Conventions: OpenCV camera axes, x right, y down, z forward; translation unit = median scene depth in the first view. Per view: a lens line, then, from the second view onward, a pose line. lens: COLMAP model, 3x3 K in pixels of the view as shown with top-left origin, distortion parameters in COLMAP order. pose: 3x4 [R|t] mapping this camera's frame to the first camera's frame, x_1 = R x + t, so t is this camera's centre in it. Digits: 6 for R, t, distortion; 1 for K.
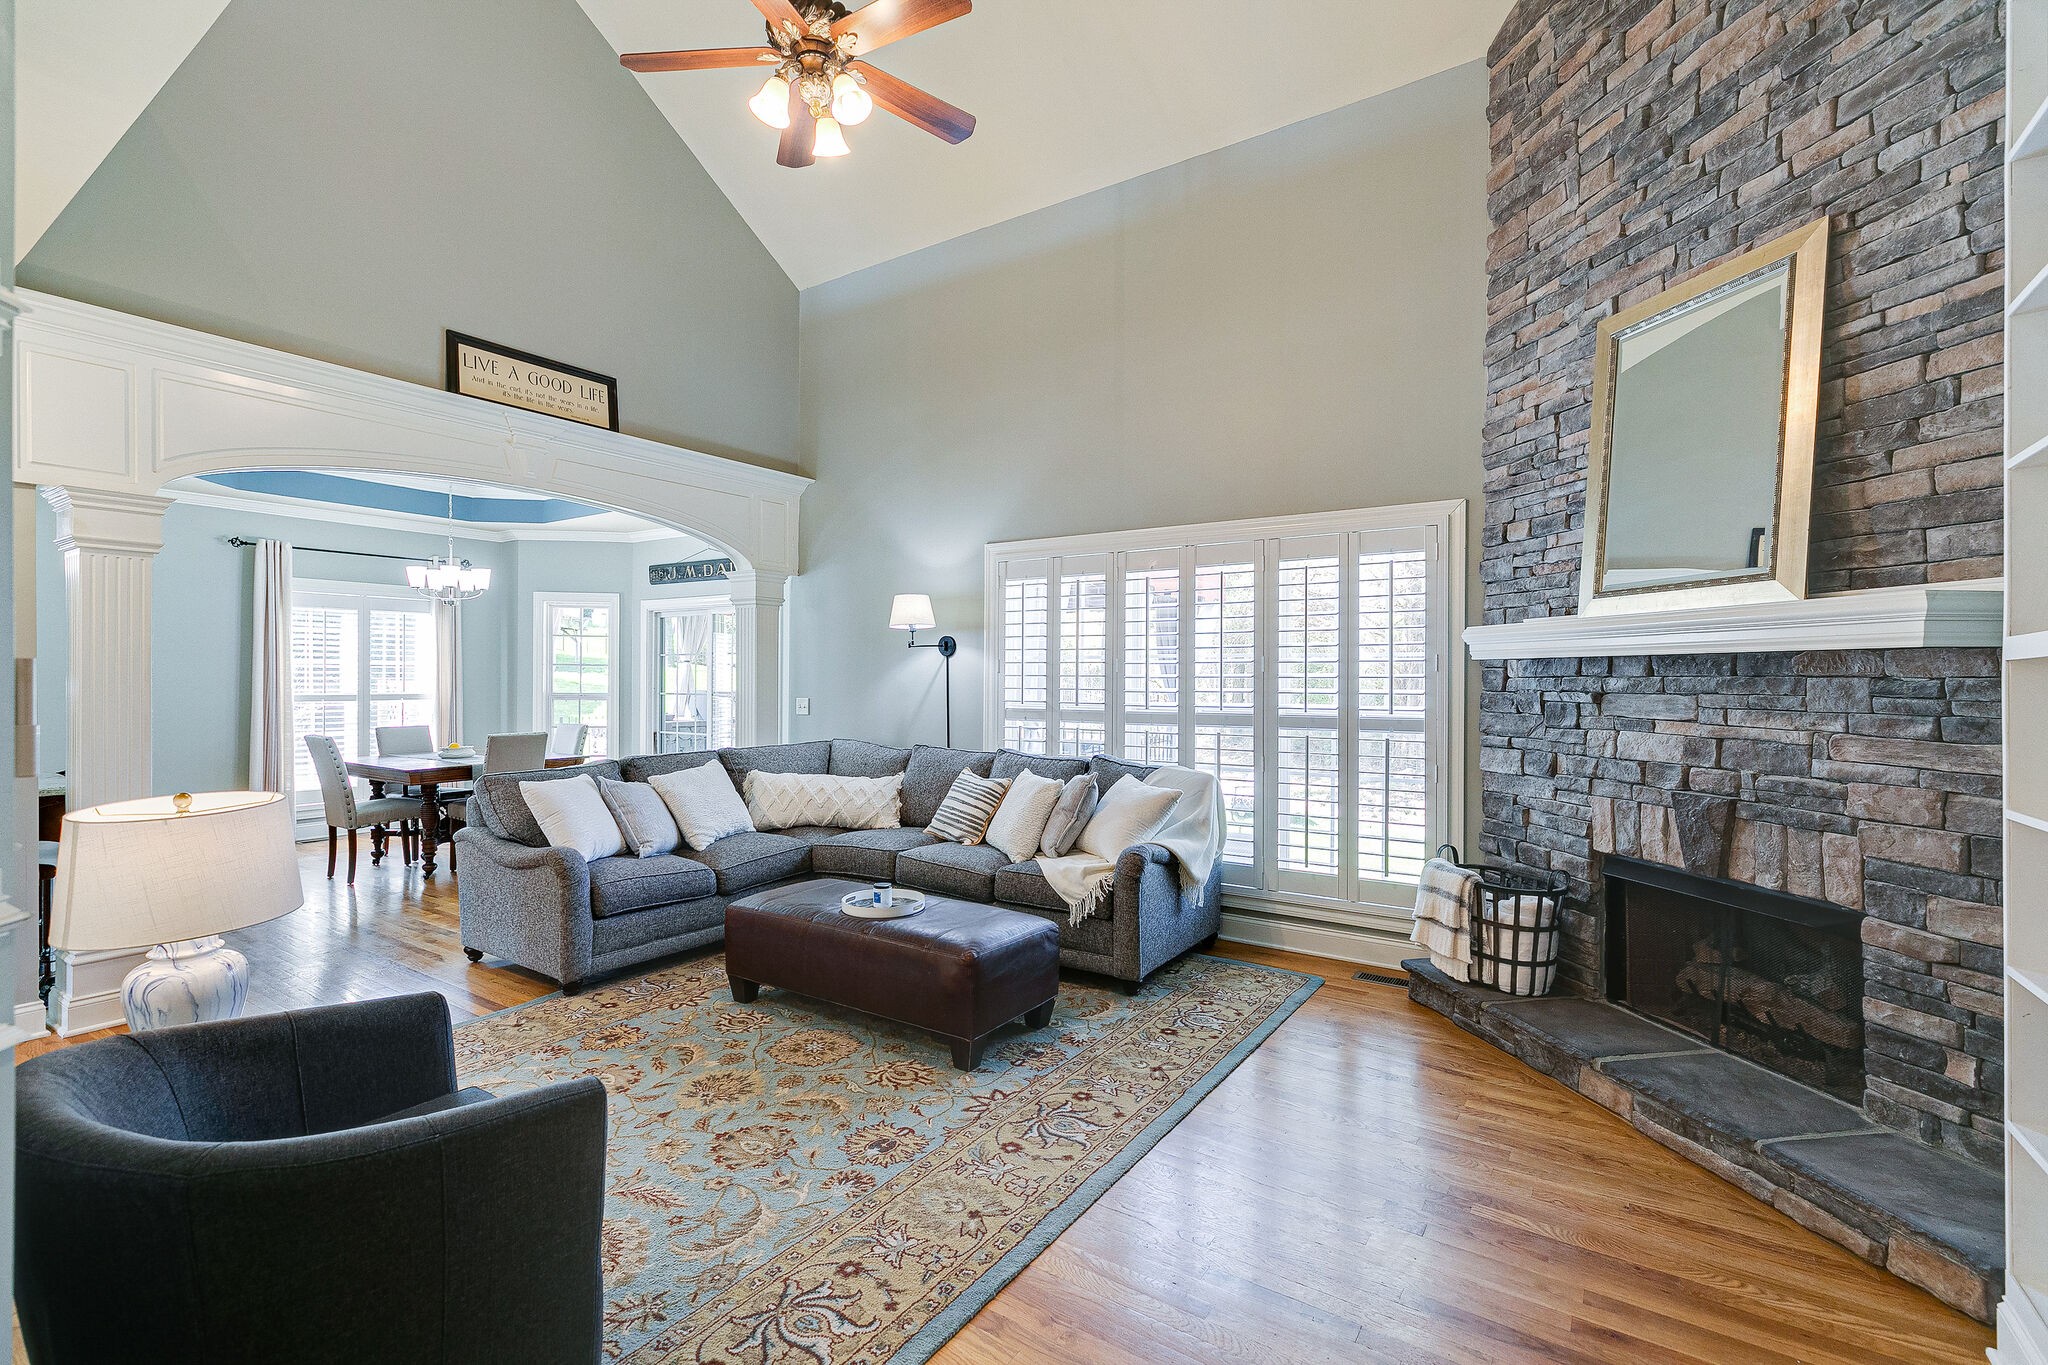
lens RADIAL K [[928.3, 0, 1032.2], [0, 928.3, 678.4], [0, 0, 1]] dist [0.003627, -0.000786]
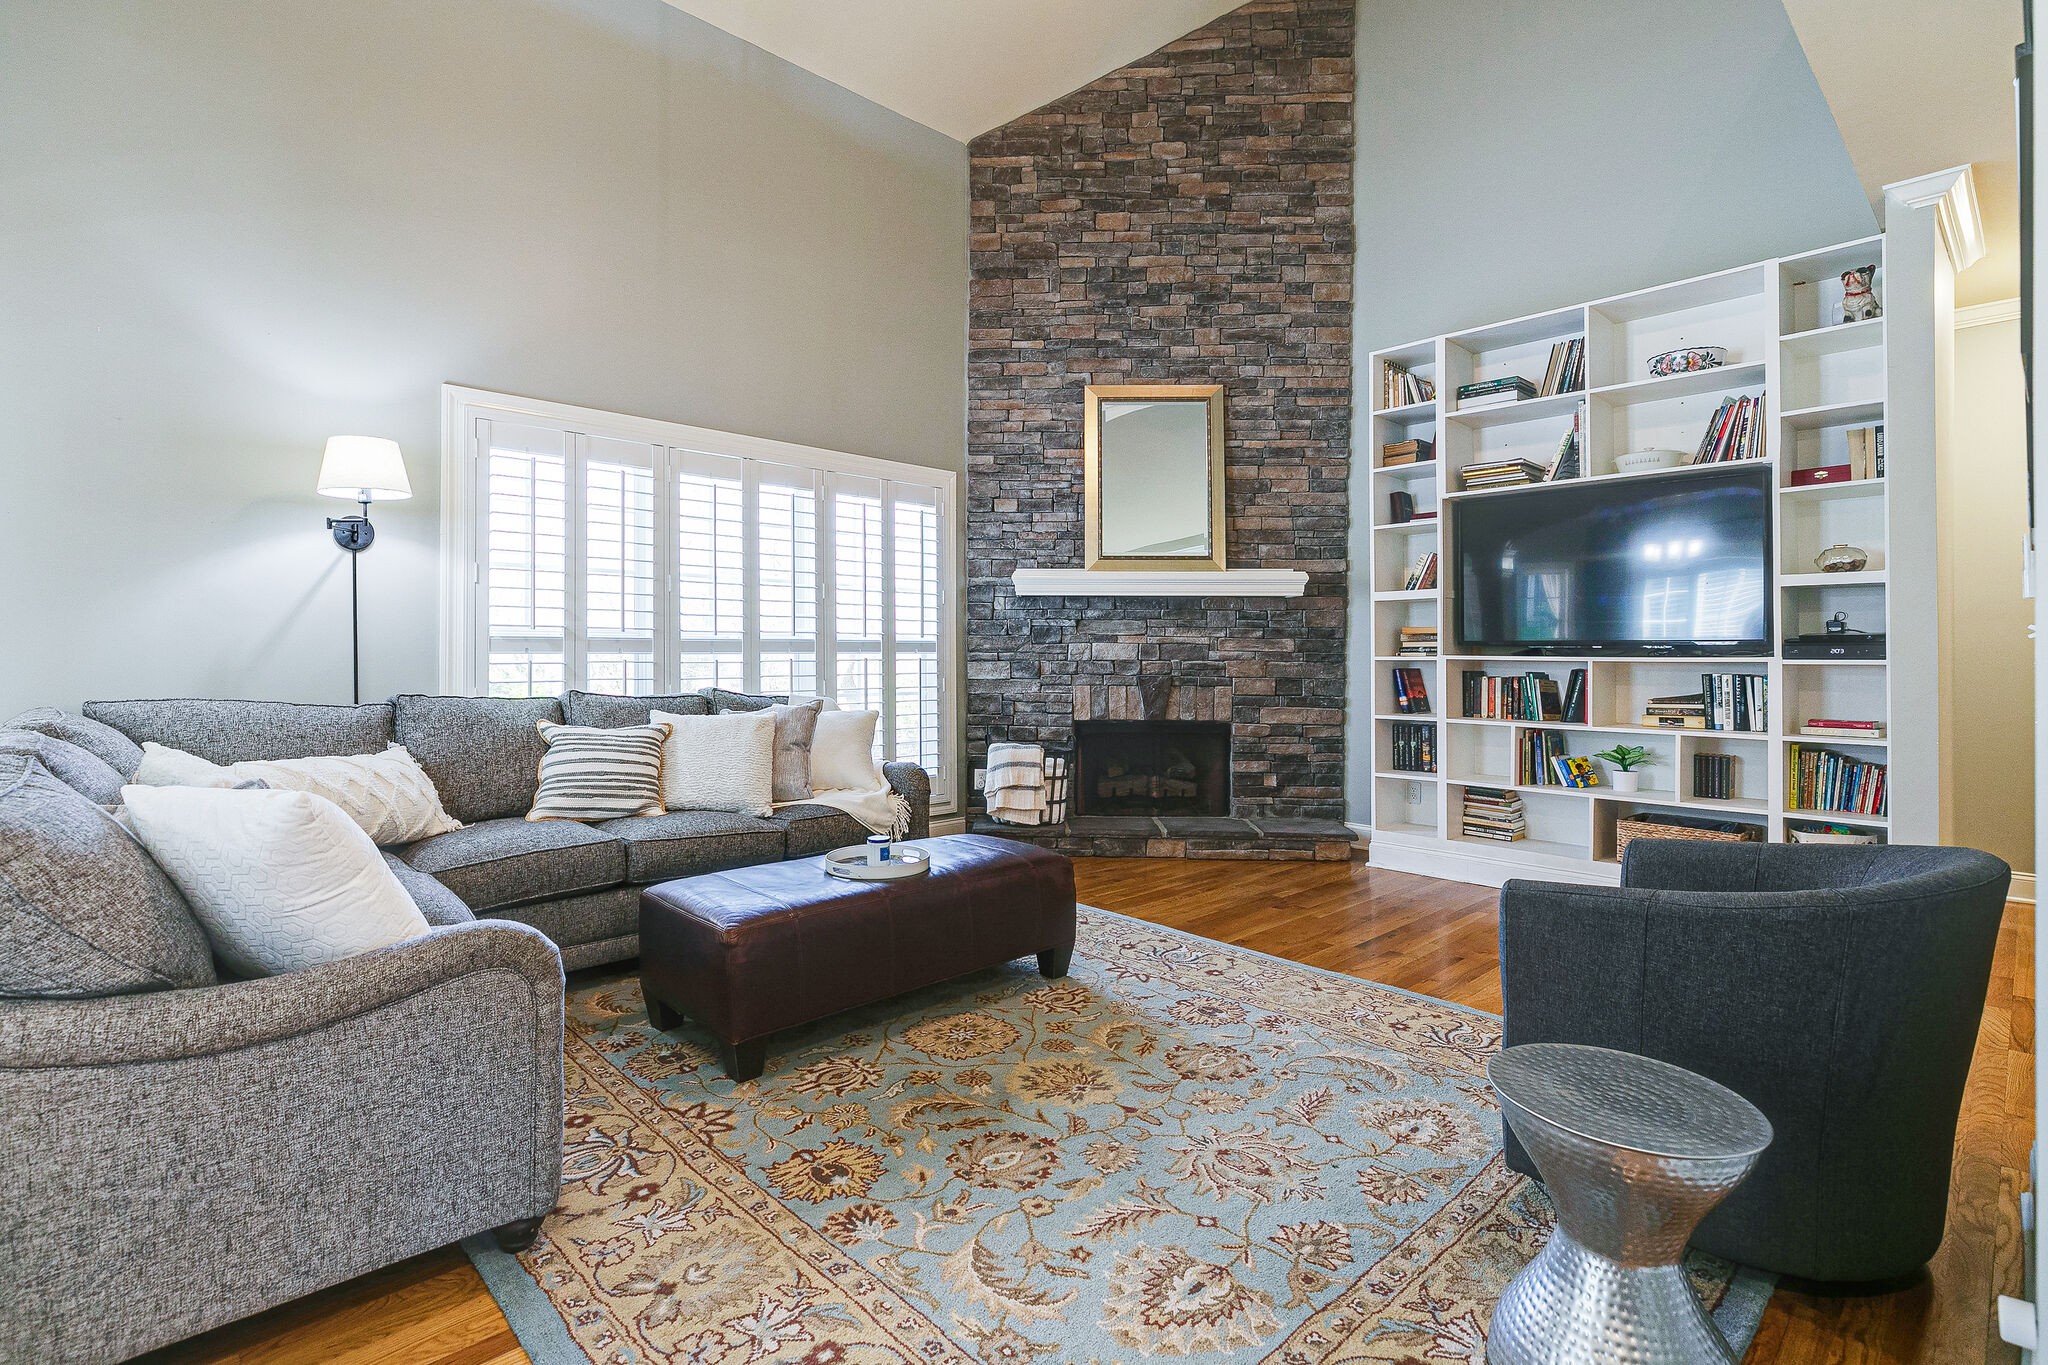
lens RADIAL K [[928.3, 0, 1054.9], [0, 928.3, 636.8], [0, 0, 1]] dist [0.003627, -0.000786]
pose [[0.217852, 0.008478, 0.975945, -0.996012], [-0.002862, 0.999964, -0.008047, 0.061500], [-0.975978, -0.001040, 0.217869, 0.747192]]
